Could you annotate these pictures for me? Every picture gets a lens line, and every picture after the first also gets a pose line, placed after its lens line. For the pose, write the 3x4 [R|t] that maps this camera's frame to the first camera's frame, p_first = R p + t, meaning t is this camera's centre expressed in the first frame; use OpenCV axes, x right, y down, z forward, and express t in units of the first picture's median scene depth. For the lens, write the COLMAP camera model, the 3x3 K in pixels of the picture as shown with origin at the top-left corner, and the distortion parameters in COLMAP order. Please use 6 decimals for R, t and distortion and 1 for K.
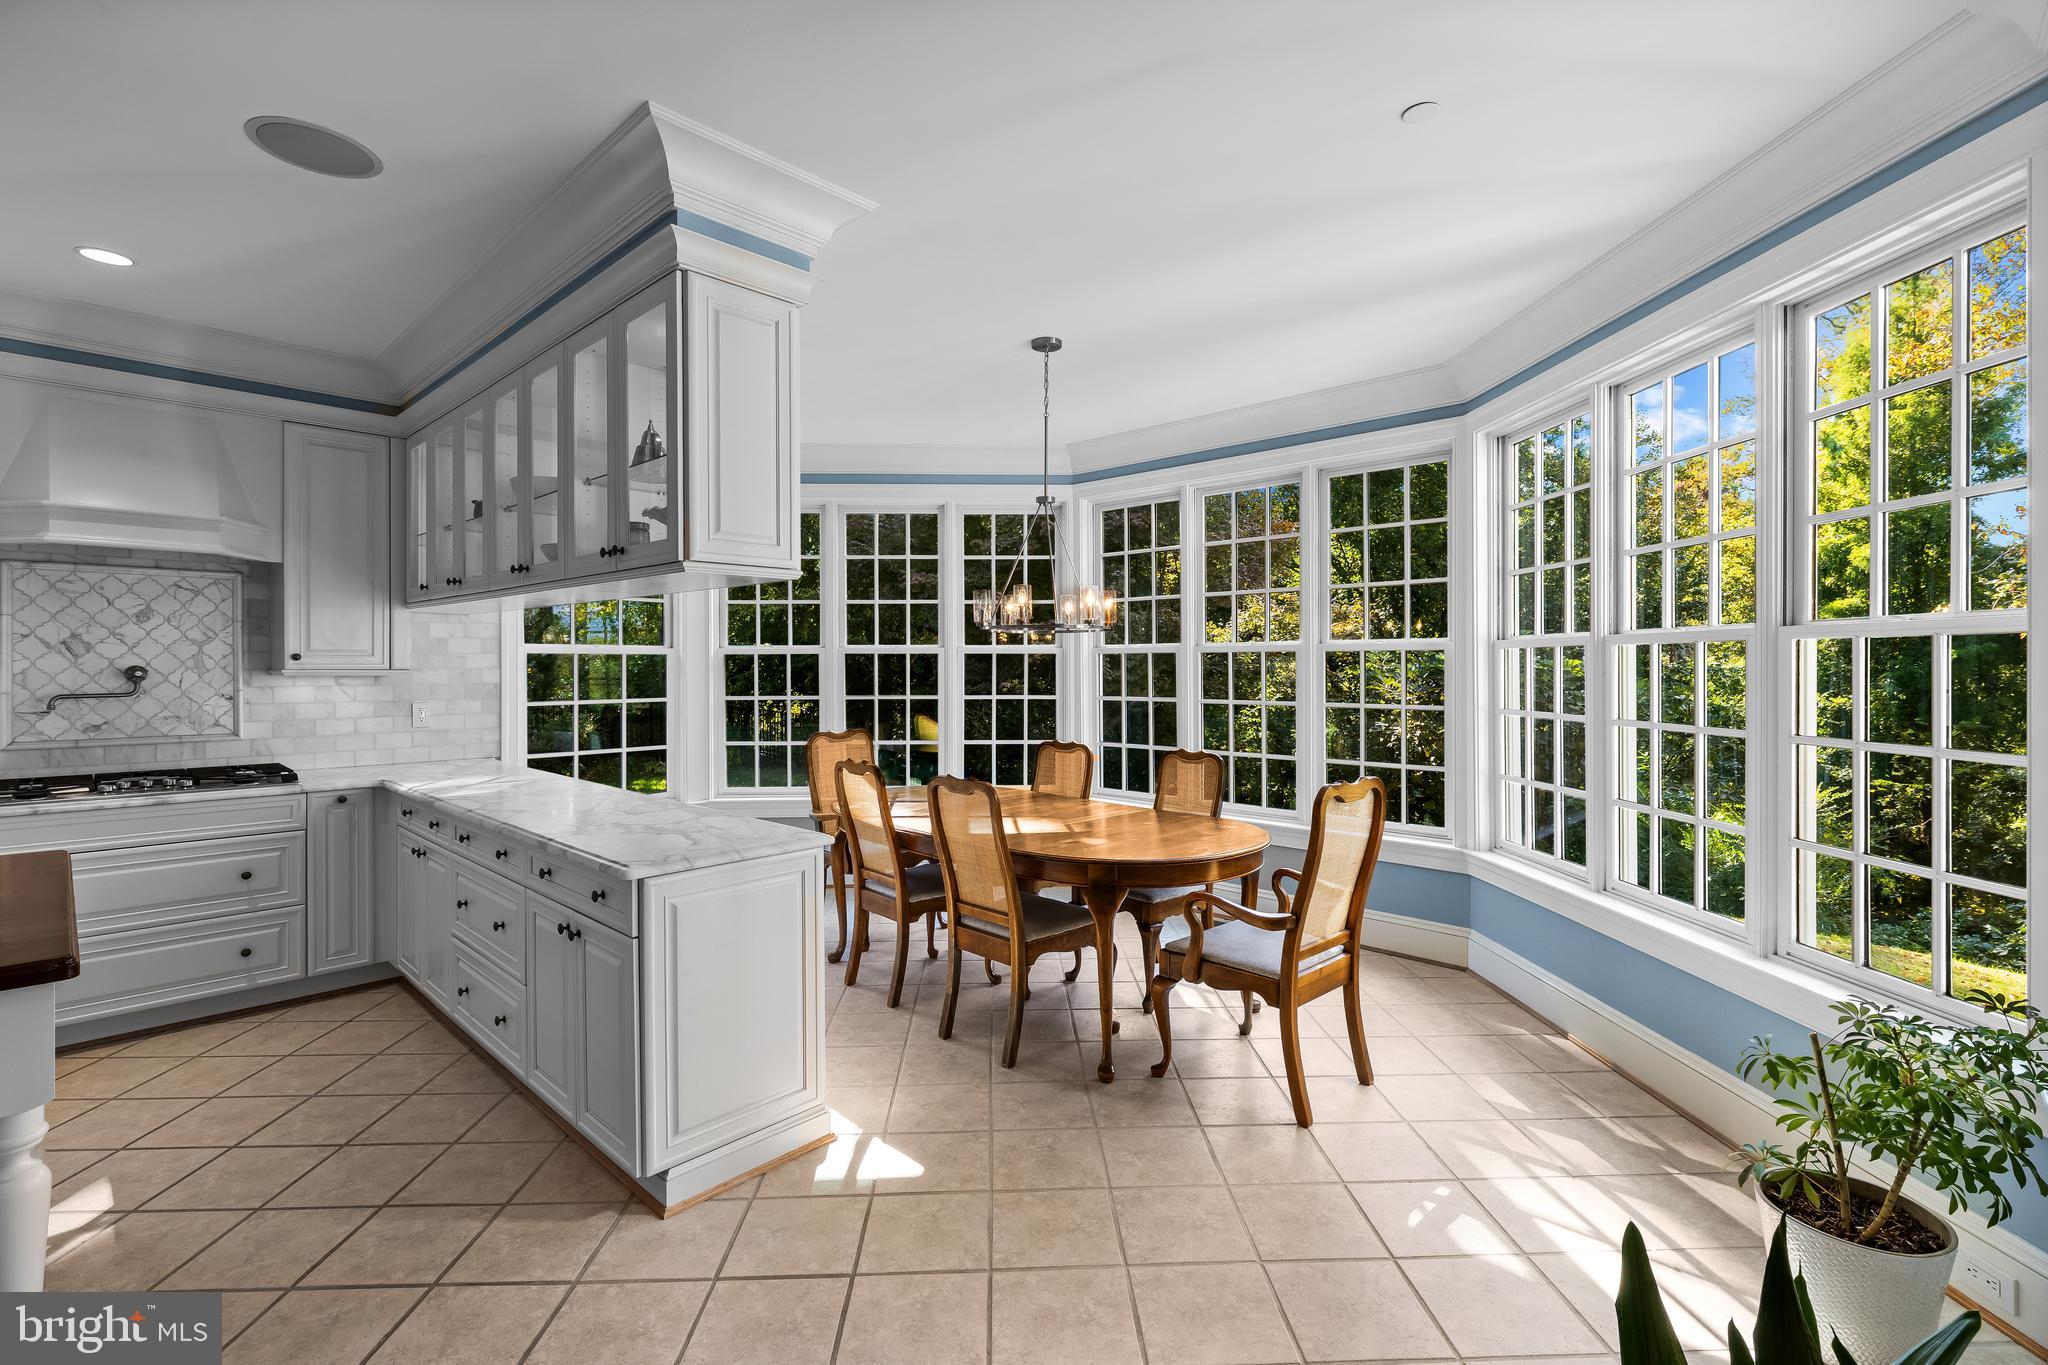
lens RADIAL K [[912.9, 0, 1018.5], [0, 912.9, 669.7], [0, 0, 1]] dist [0.002433, -0.000273]
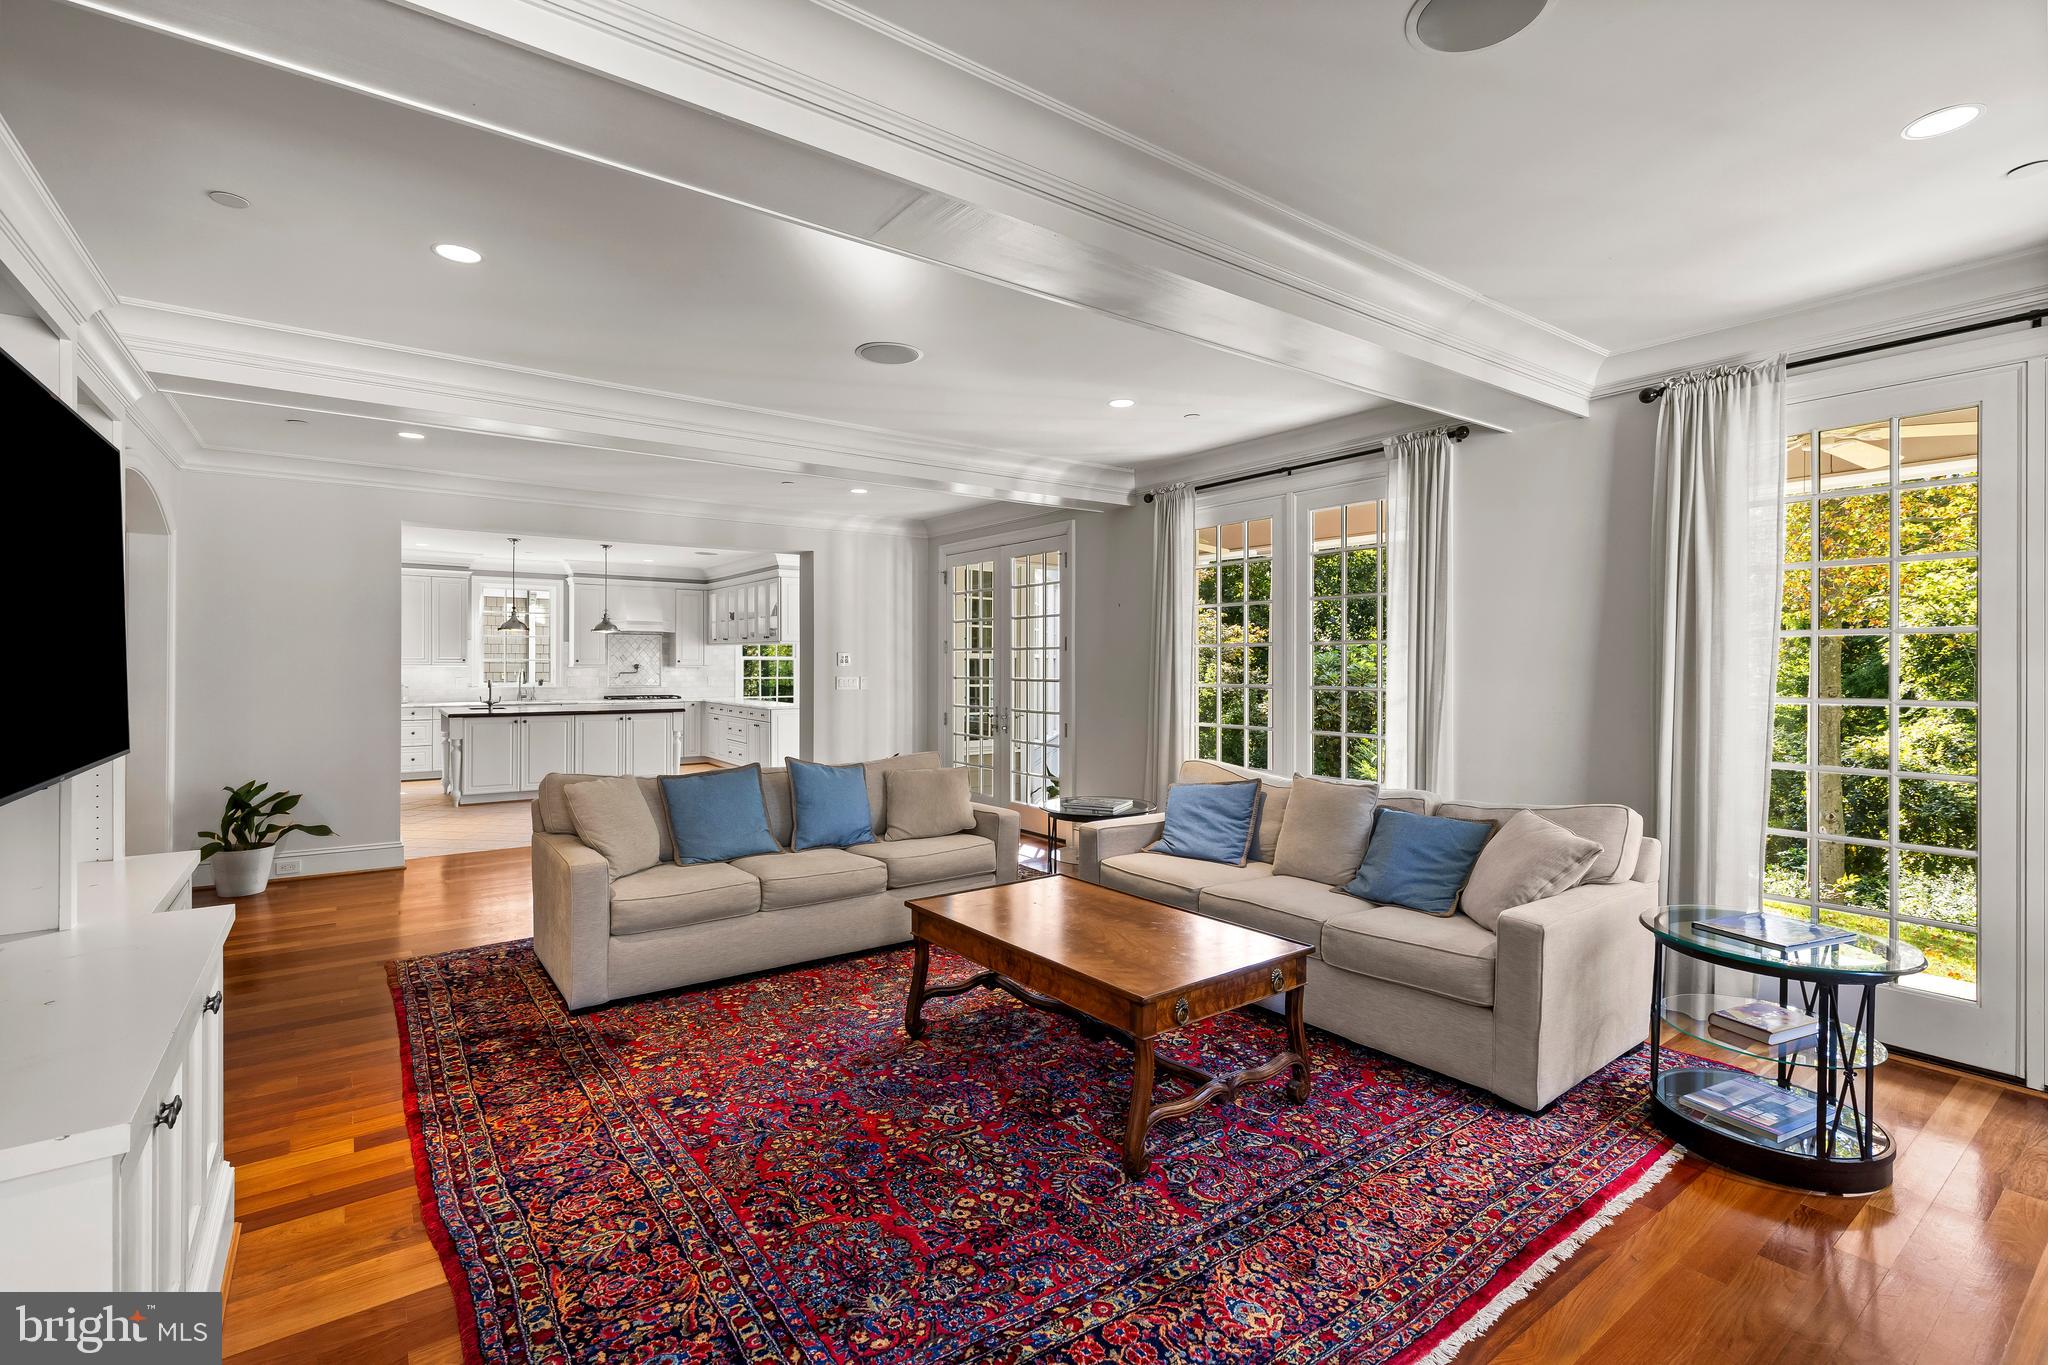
lens RADIAL K [[912.9, 0, 1029.8], [0, 912.9, 669.2], [0, 0, 1]] dist [0.002433, -0.000273]
pose [[0.985264, 0.002804, -0.171018, 1.002015], [-0.002671, 0.999996, 0.001003, 0.007403], [0.171020, -0.000531, 0.985267, -2.000415]]
